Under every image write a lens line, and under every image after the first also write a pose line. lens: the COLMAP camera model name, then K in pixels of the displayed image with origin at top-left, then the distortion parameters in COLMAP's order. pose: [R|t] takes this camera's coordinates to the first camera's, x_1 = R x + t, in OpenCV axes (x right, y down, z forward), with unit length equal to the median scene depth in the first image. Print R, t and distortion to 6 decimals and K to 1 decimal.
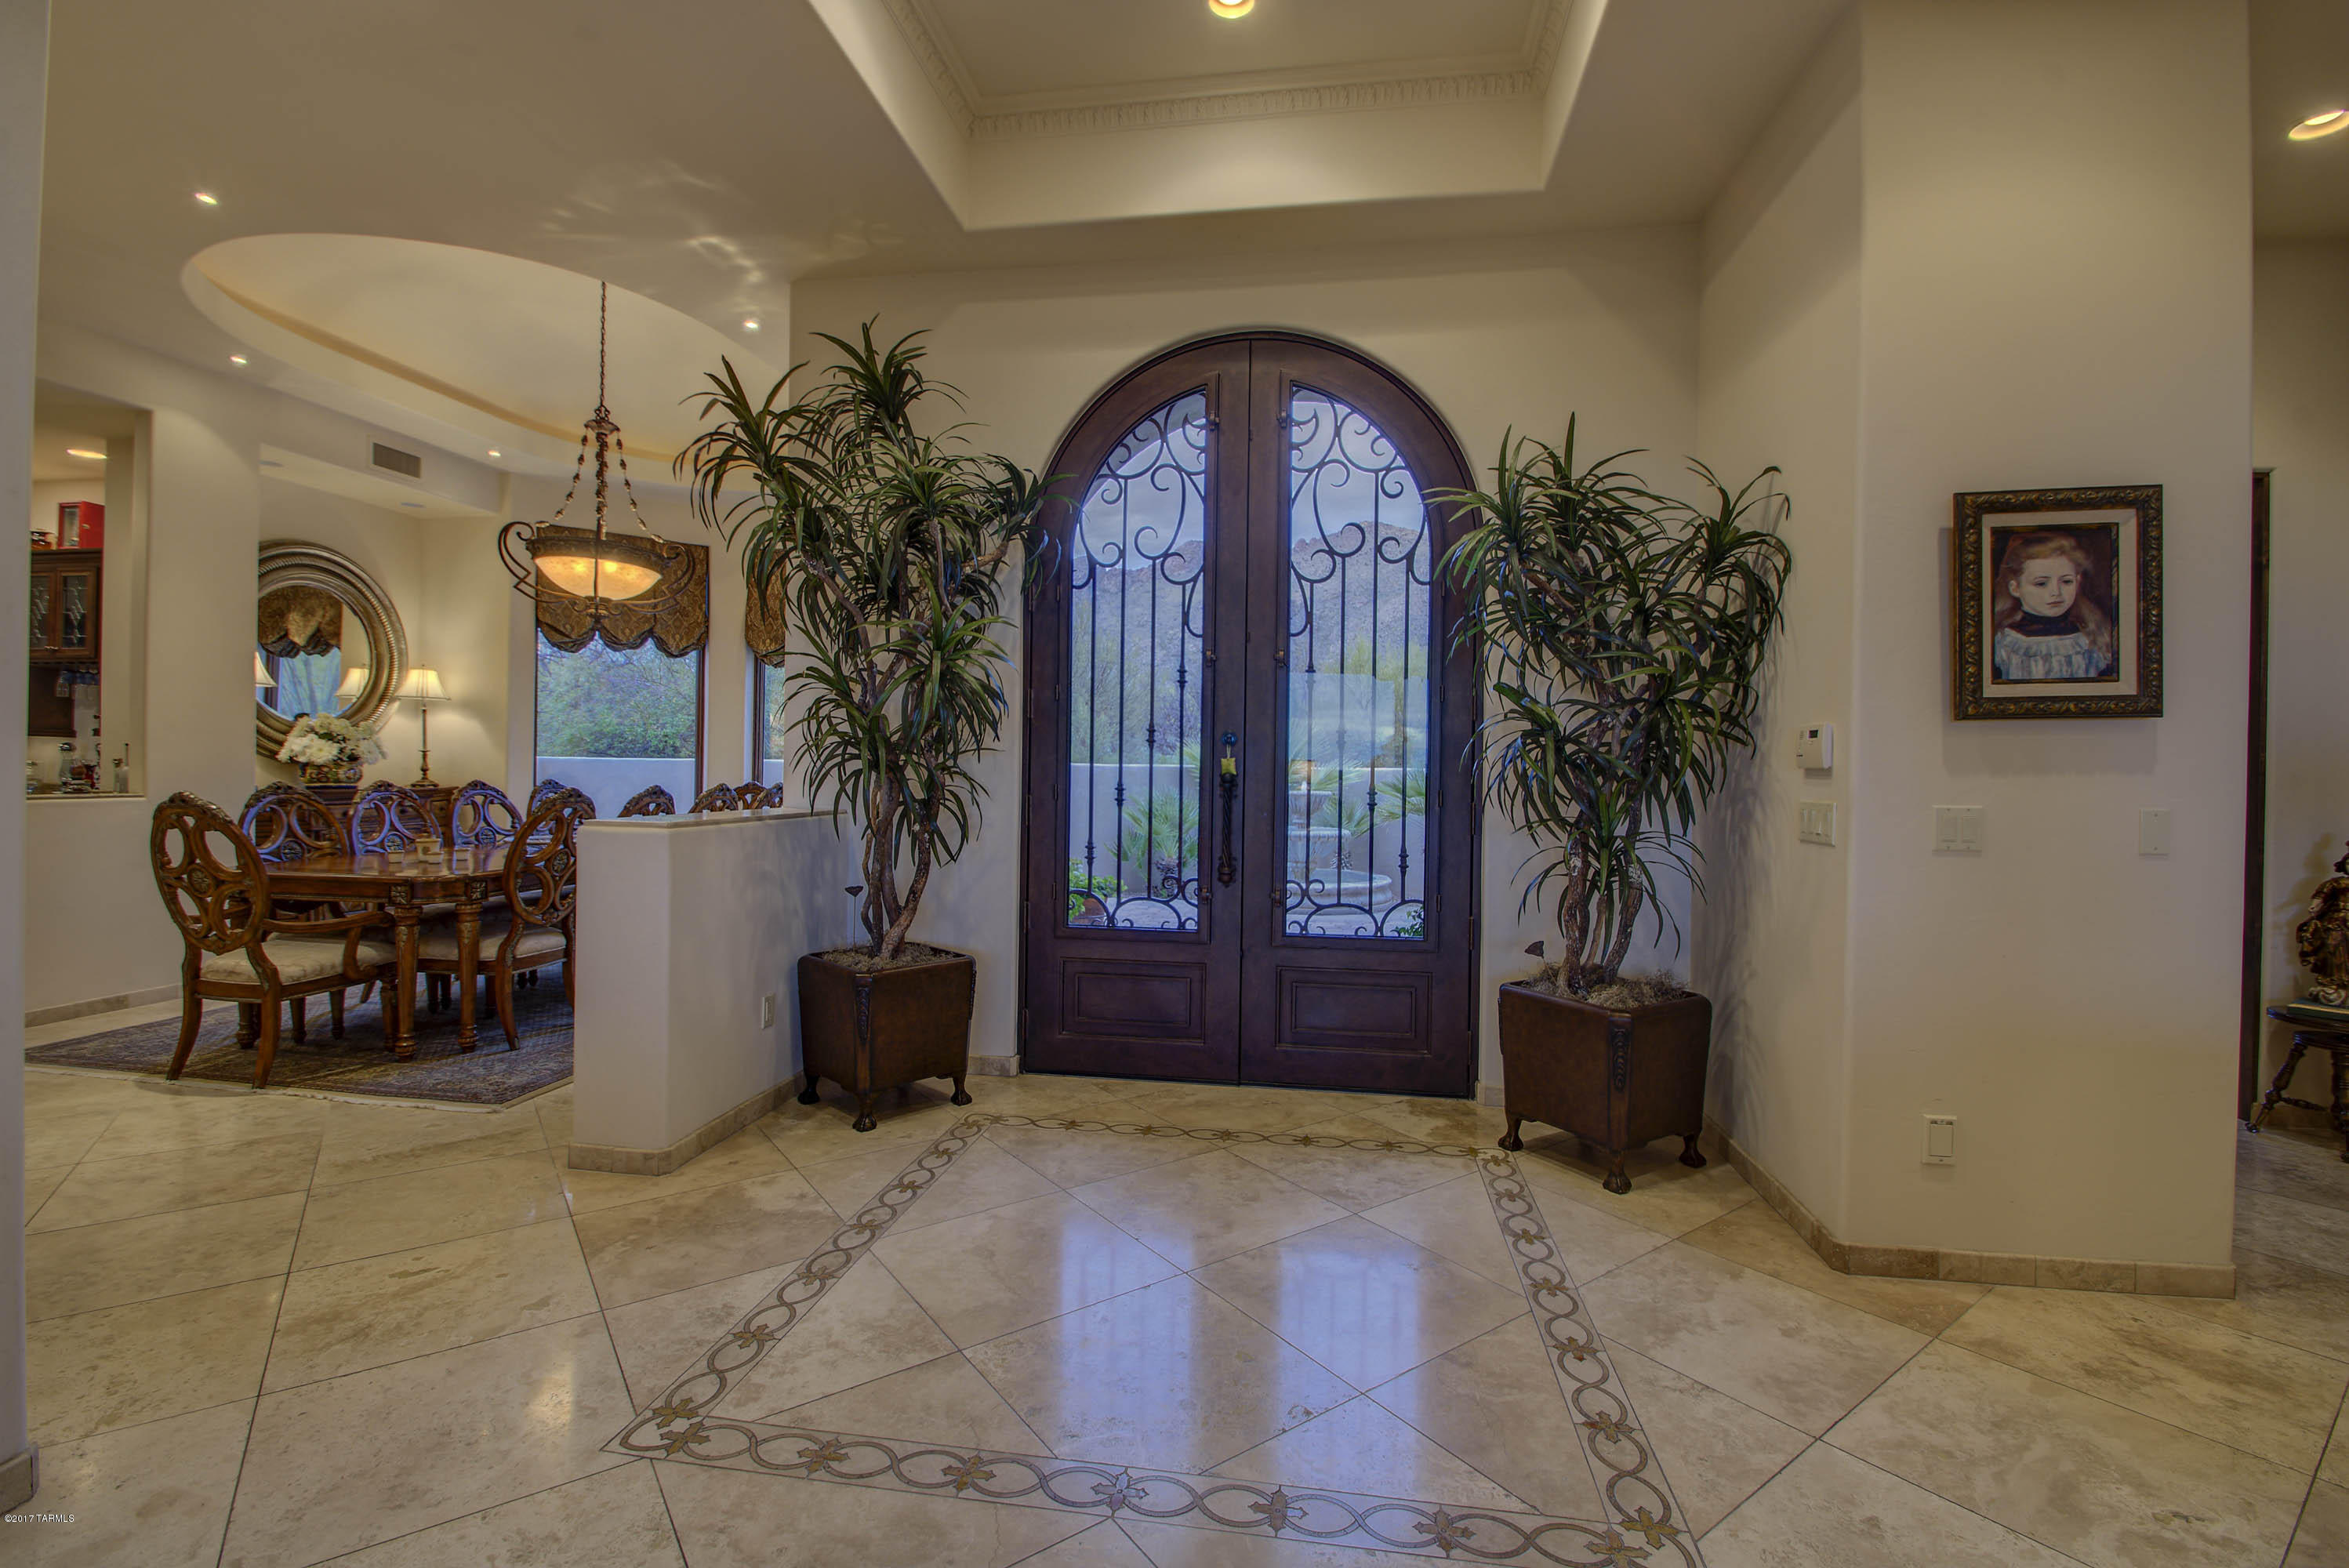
lens RADIAL K [[1035.6, 0, 1193.9], [0, 1035.6, 775.3], [0, 0, 1]] dist [-0.000708, -0.011261]
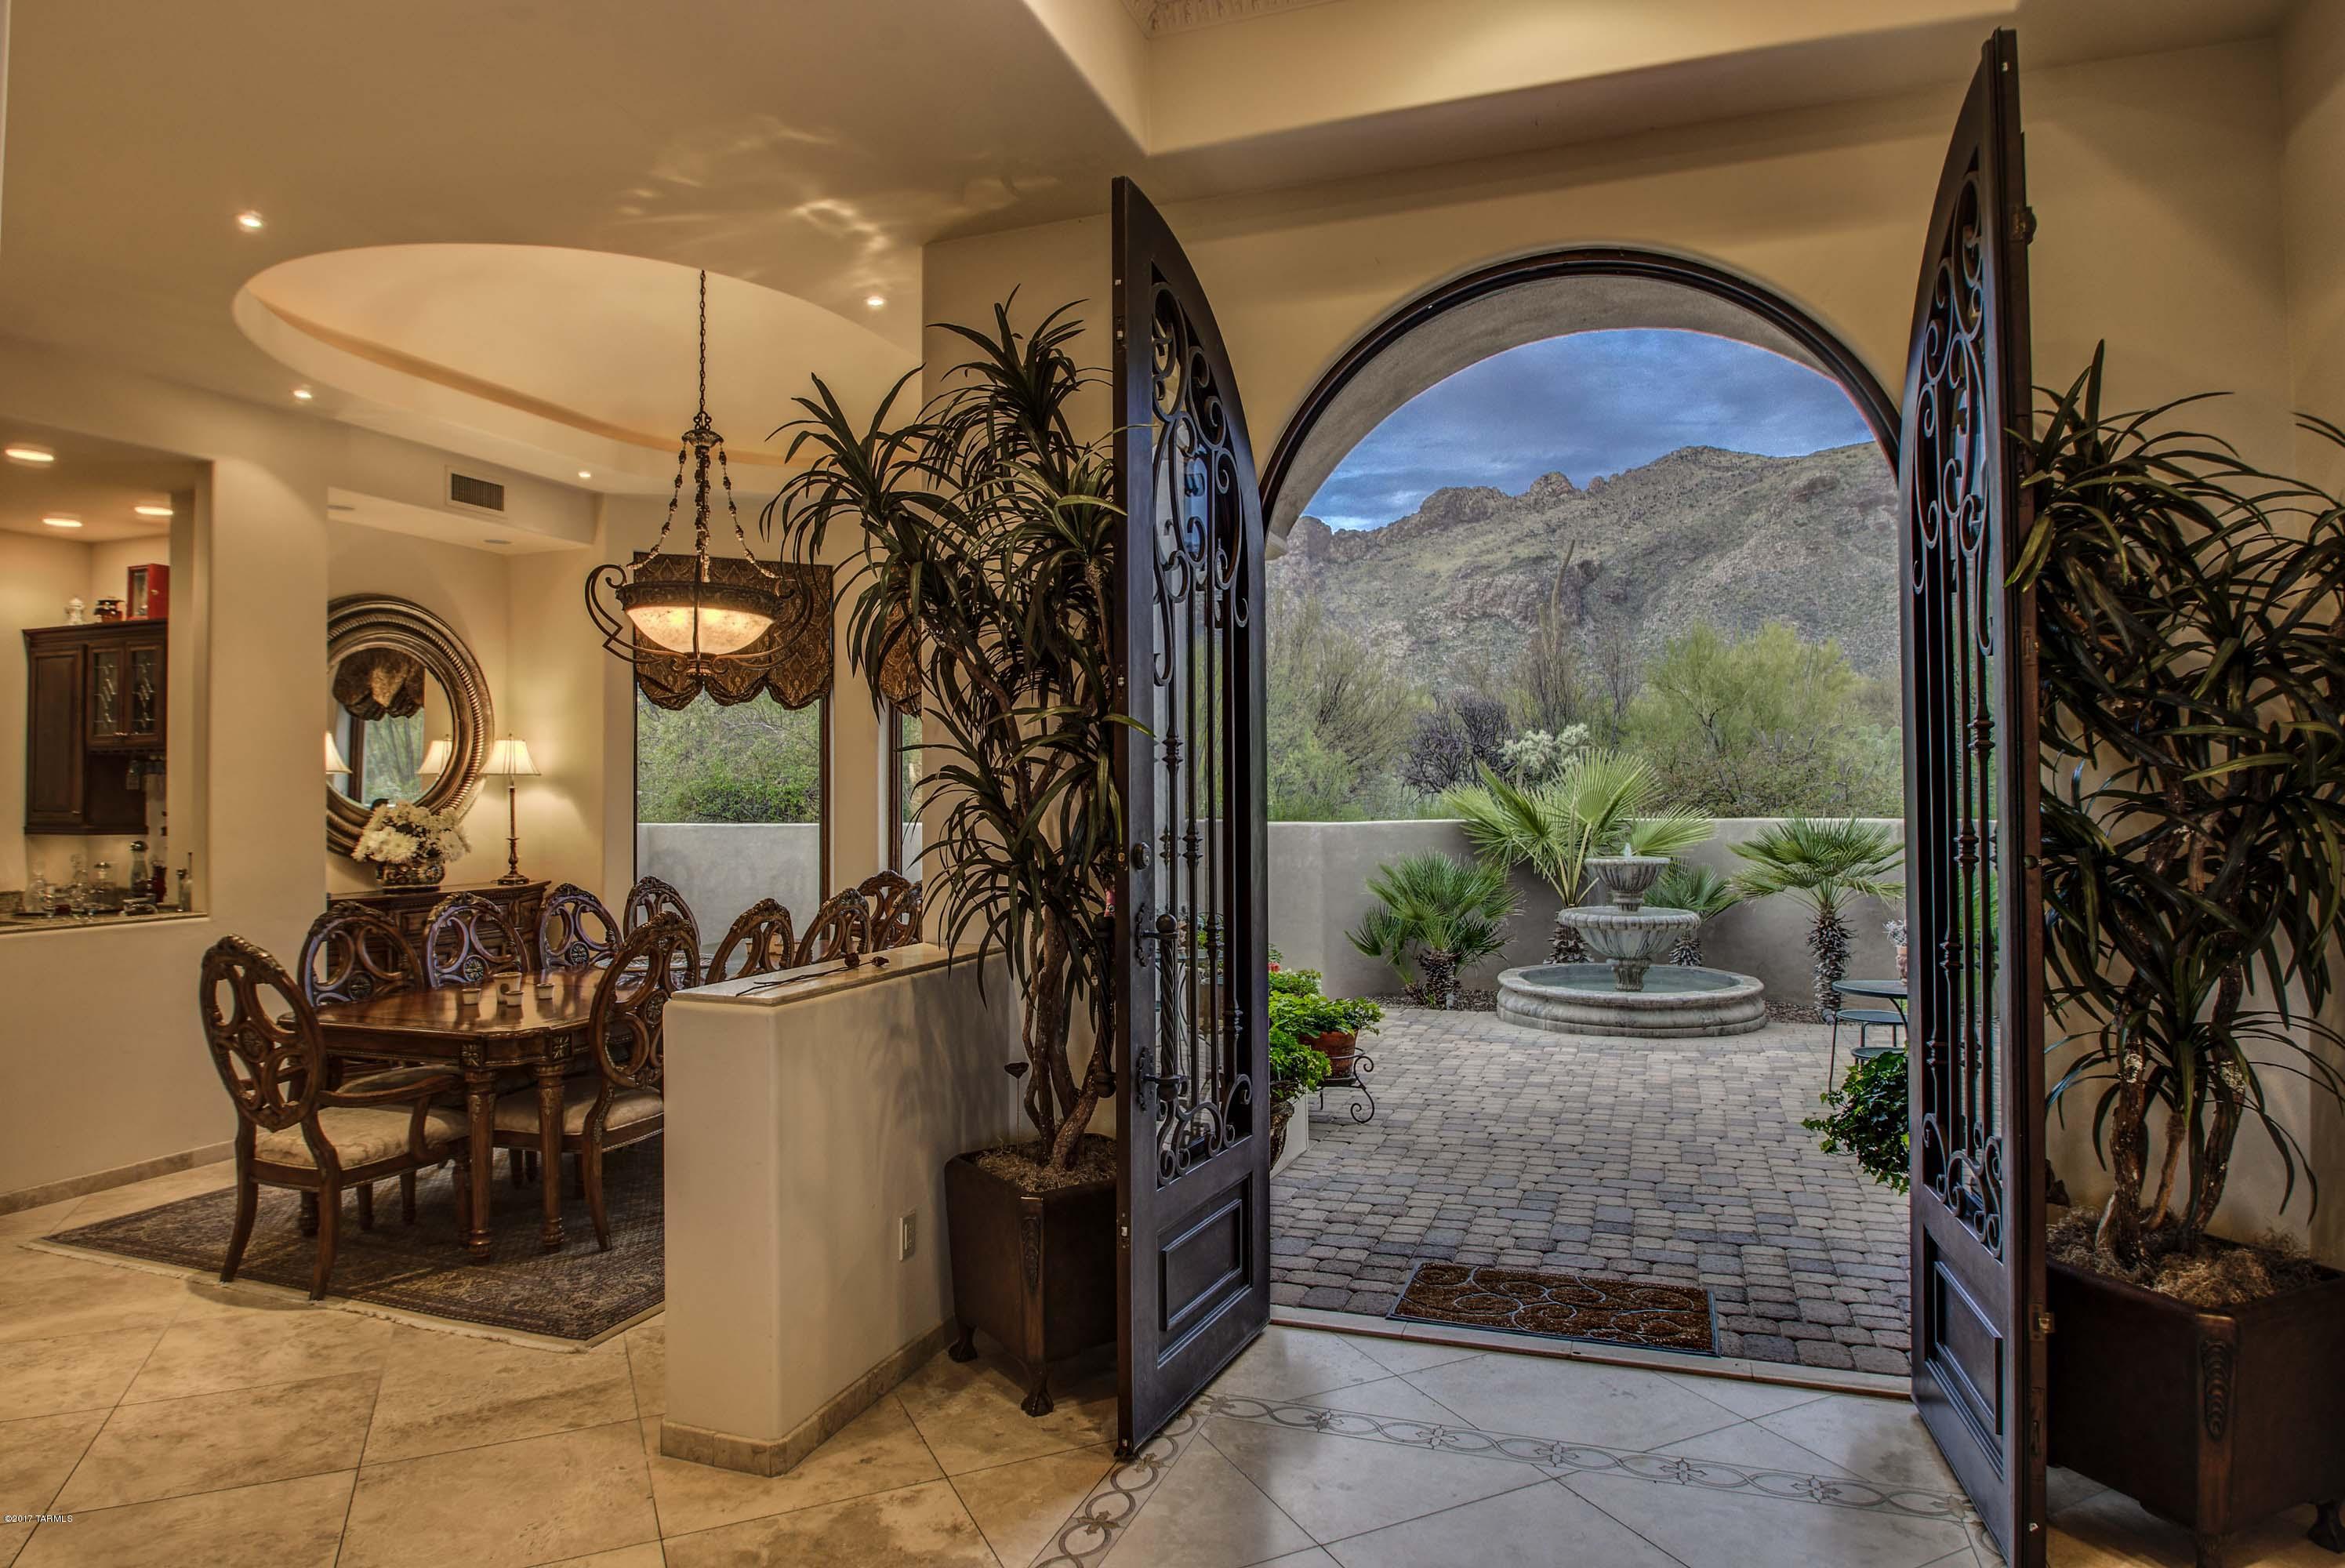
lens RADIAL K [[1366.7, 0, 1188.0], [0, 1366.7, 771.3], [0, 0, 1]] dist [-0.023049, -0.008398]
pose [[0.981491, -0.025305, -0.189827, -0.019426], [0.020793, 0.999453, -0.025723, -0.059968], [0.190374, 0.021299, 0.981481, 0.065541]]
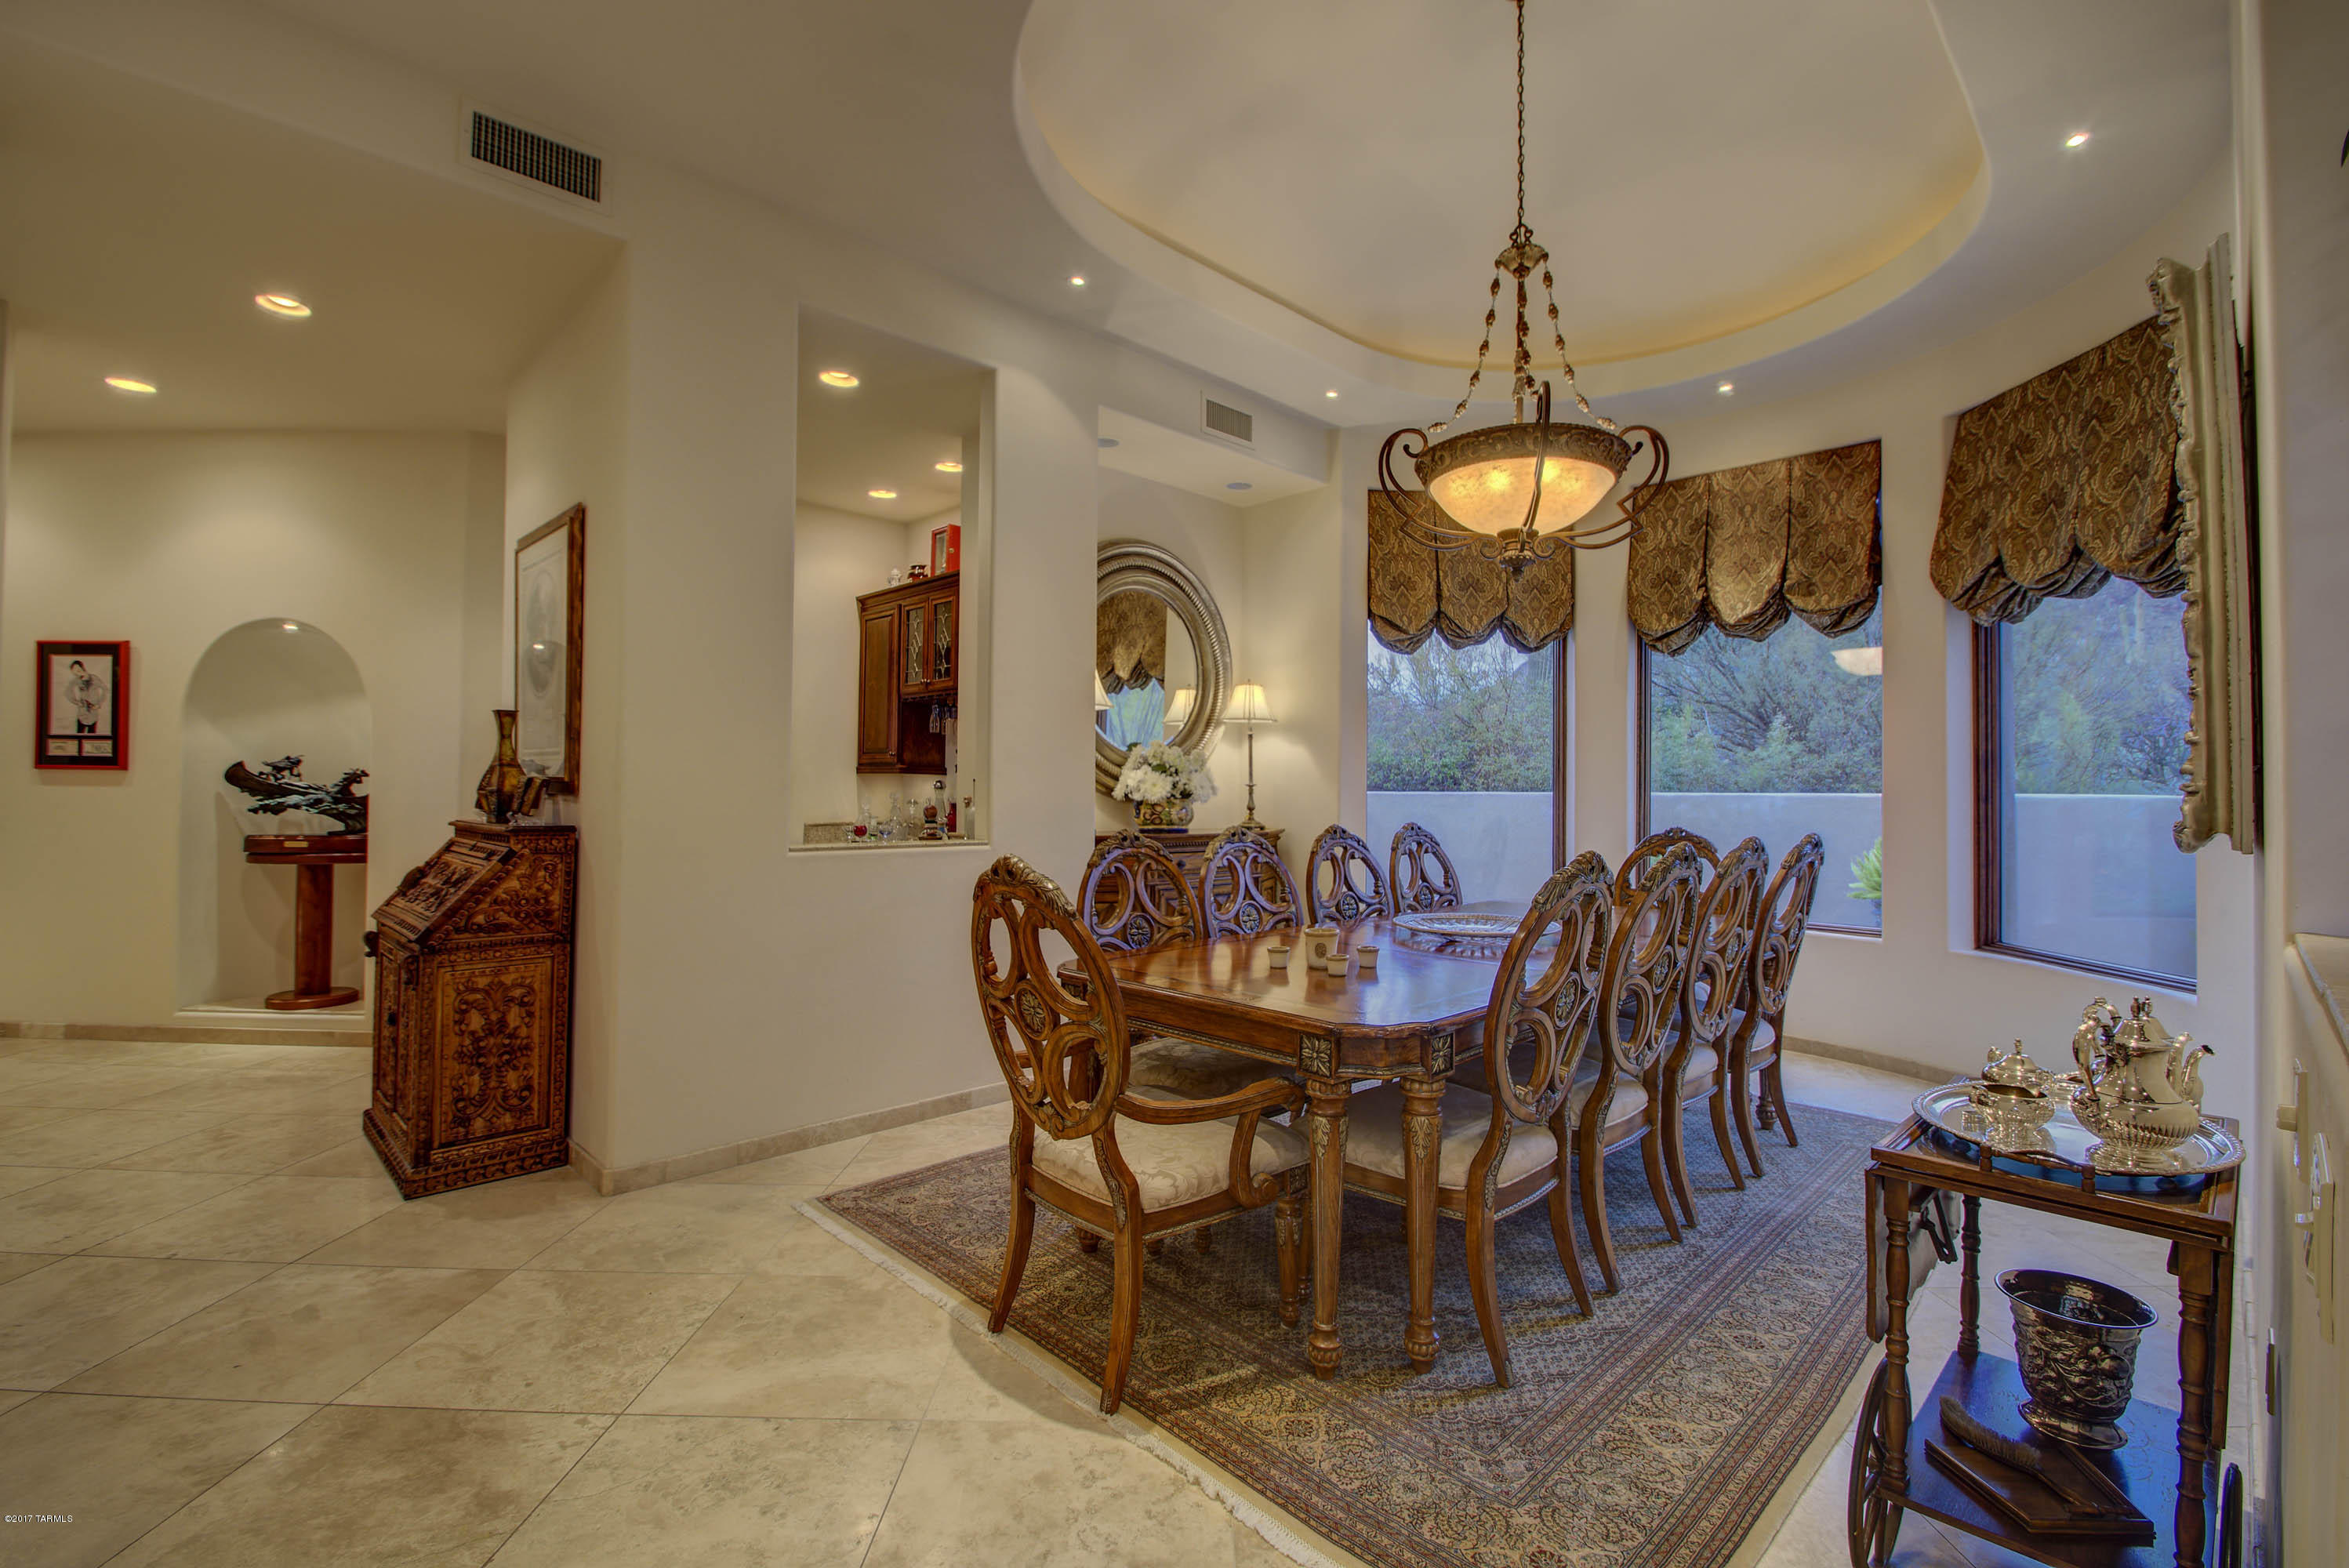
lens RADIAL K [[1035.6, 0, 1180.9], [0, 1035.6, 771.0], [0, 0, 1]] dist [-0.000708, -0.011261]
pose [[0.798817, -0.021157, -0.601202, -0.465514], [-0.000378, 0.999364, -0.035670, -0.008835], [0.601574, 0.028720, 0.798300, 0.491139]]
